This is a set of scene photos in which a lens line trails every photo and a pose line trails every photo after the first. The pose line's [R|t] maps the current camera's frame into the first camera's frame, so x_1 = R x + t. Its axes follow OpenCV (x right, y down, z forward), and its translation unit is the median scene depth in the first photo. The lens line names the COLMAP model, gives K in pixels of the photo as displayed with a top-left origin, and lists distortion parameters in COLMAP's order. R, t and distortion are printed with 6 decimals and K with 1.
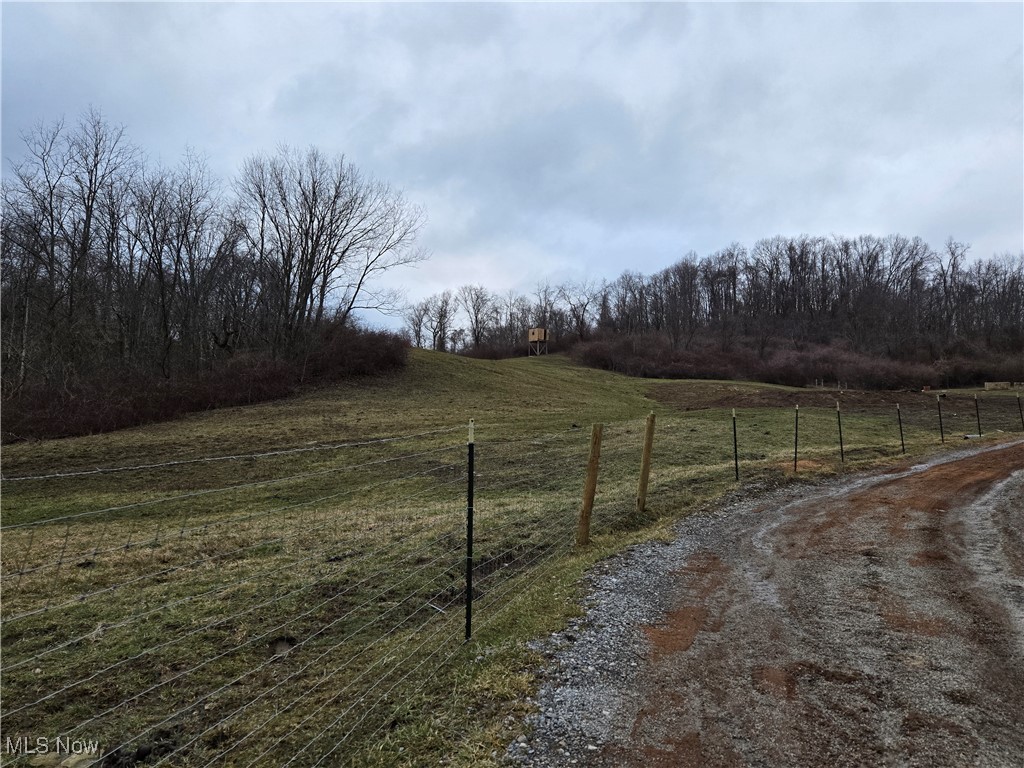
lens RADIAL K [[741.2, 0, 512.0], [0, 741.2, 384.0], [0, 0, 1]] dist [0.061797, -0.091582]
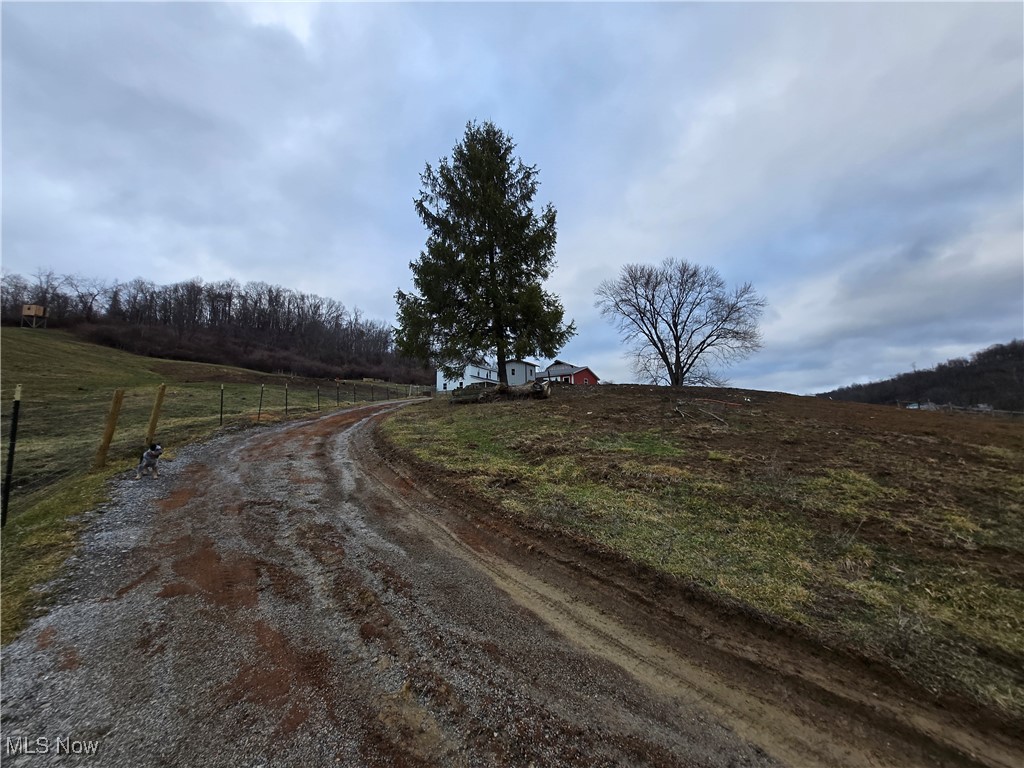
lens RADIAL K [[397.8, 0, 515.1], [0, 397.8, 386.8], [0, 0, 1]] dist [-0.003269, -0.000285]
pose [[0.600653, 0.056185, 0.797533, -0.006030], [-0.080927, 0.996677, -0.009264, -0.001520], [-0.795404, -0.058978, 0.603204, -0.020217]]
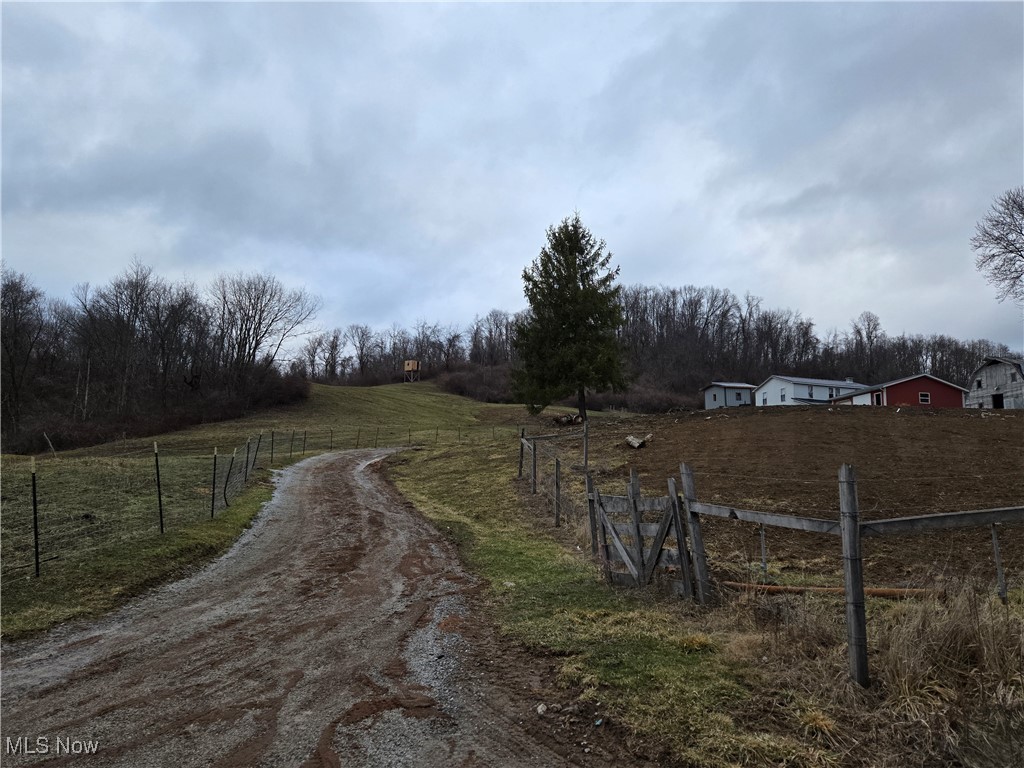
lens RADIAL K [[741.2, 0, 512.0], [0, 741.2, 384.0], [0, 0, 1]] dist [0.061797, -0.091582]
pose [[0.989846, 0.016049, 0.141235, 0.062956], [-0.012952, 0.999656, -0.022823, -0.022199], [-0.141552, 0.020762, 0.989713, -0.630975]]
